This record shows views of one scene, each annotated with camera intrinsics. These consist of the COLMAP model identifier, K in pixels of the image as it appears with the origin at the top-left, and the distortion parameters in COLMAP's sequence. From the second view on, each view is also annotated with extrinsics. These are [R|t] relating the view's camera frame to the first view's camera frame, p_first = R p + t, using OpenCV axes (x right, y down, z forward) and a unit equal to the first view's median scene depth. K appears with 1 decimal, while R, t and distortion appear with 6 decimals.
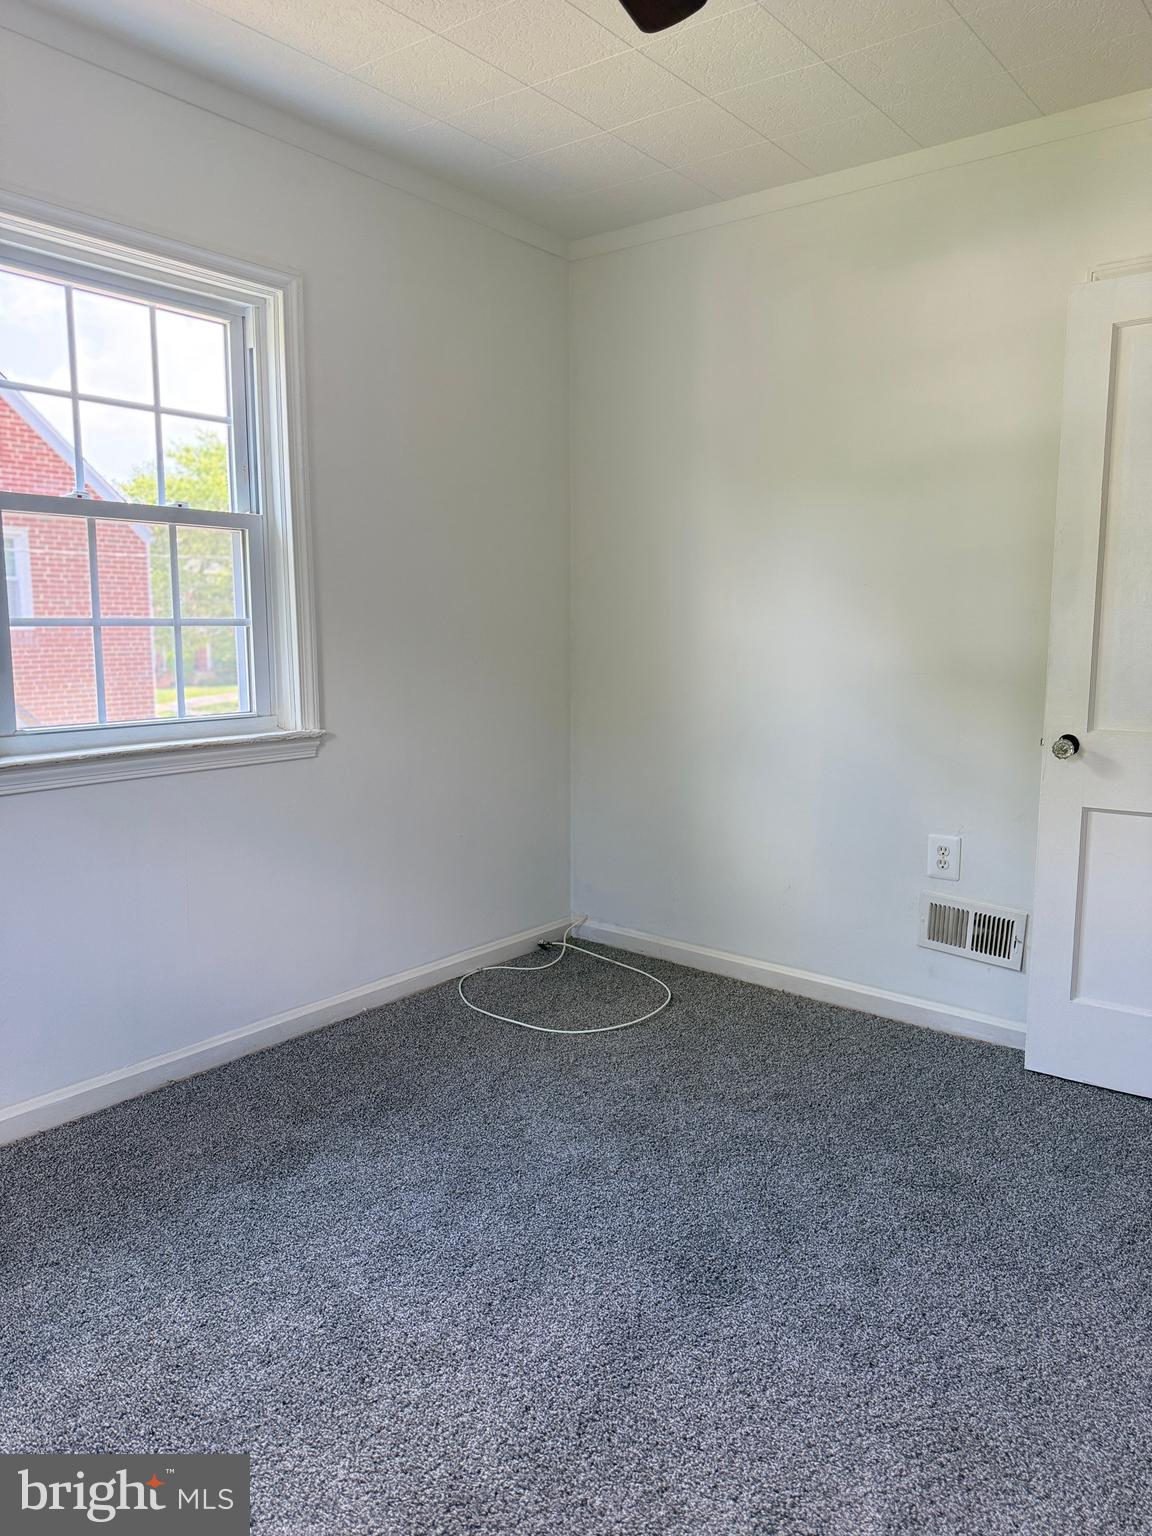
lens RADIAL K [[1084.2, 0, 570.0], [0, 1084.2, 776.2], [0, 0, 1]] dist [0.058779, -0.069199]
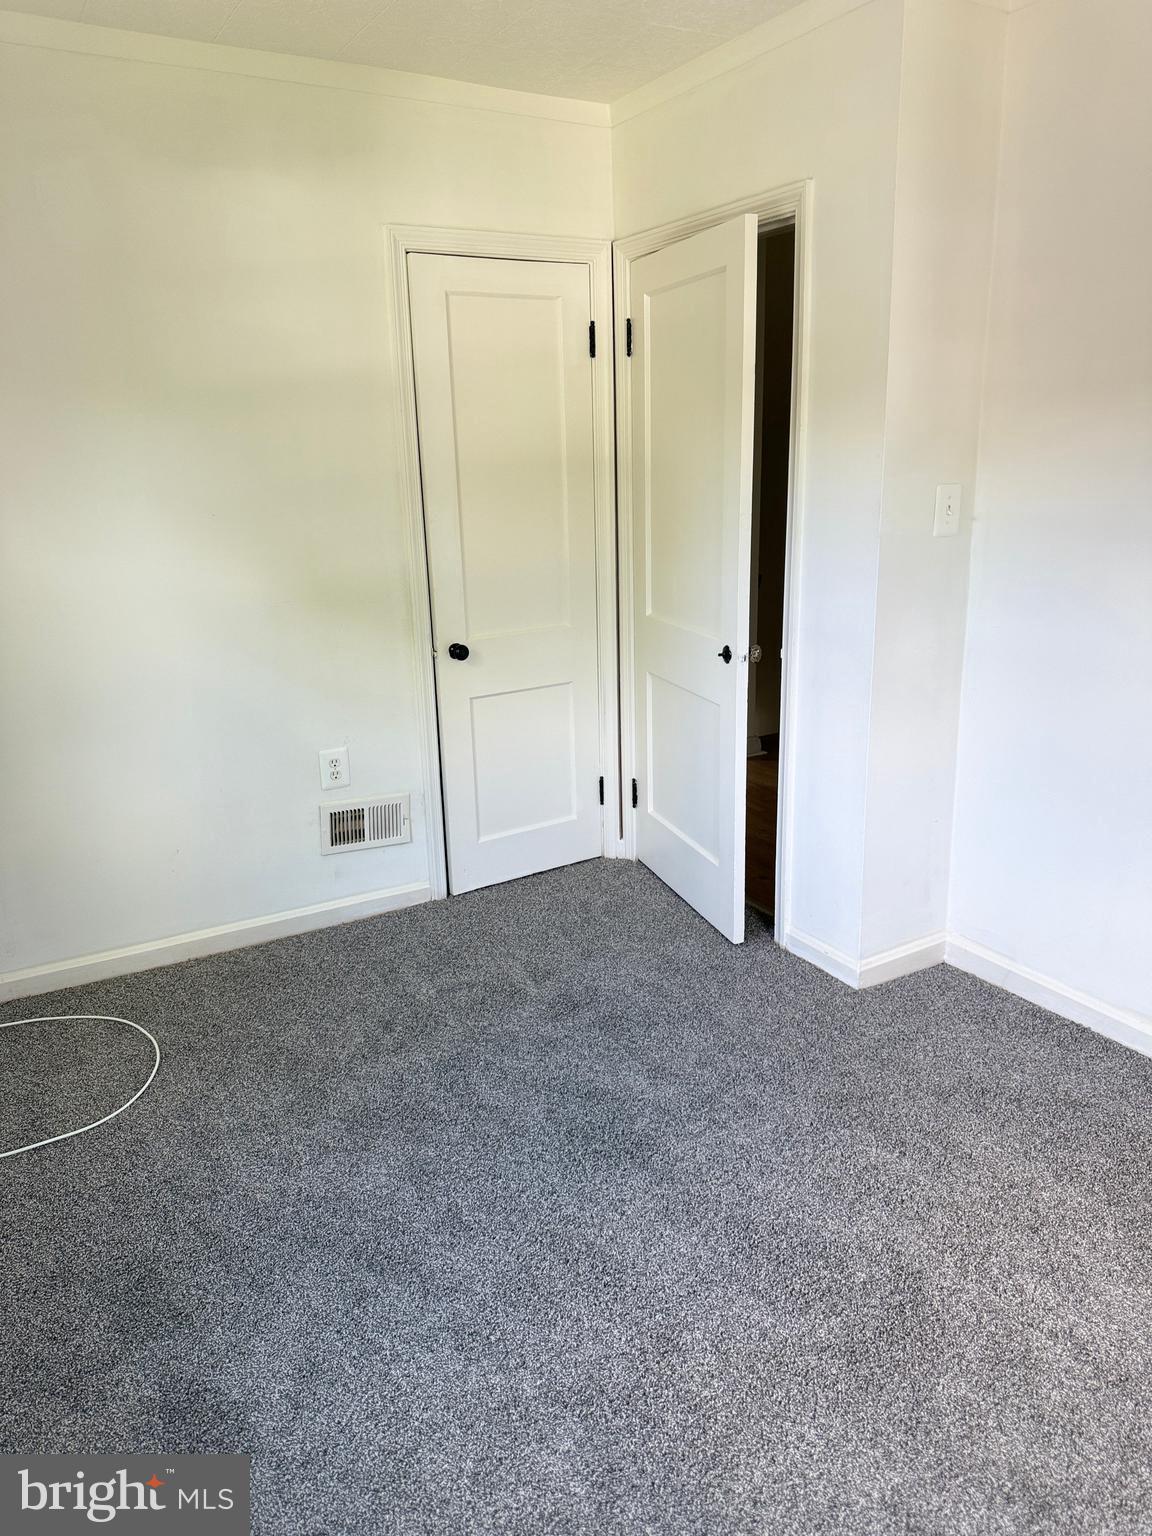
lens RADIAL K [[1084.2, 0, 573.6], [0, 1084.2, 759.6], [0, 0, 1]] dist [0.058779, -0.069199]
pose [[0.351961, -0.269952, 0.896242, -0.555207], [0.160210, 0.960752, 0.226467, -0.145165], [-0.922202, 0.063879, 0.381396, 0.385171]]
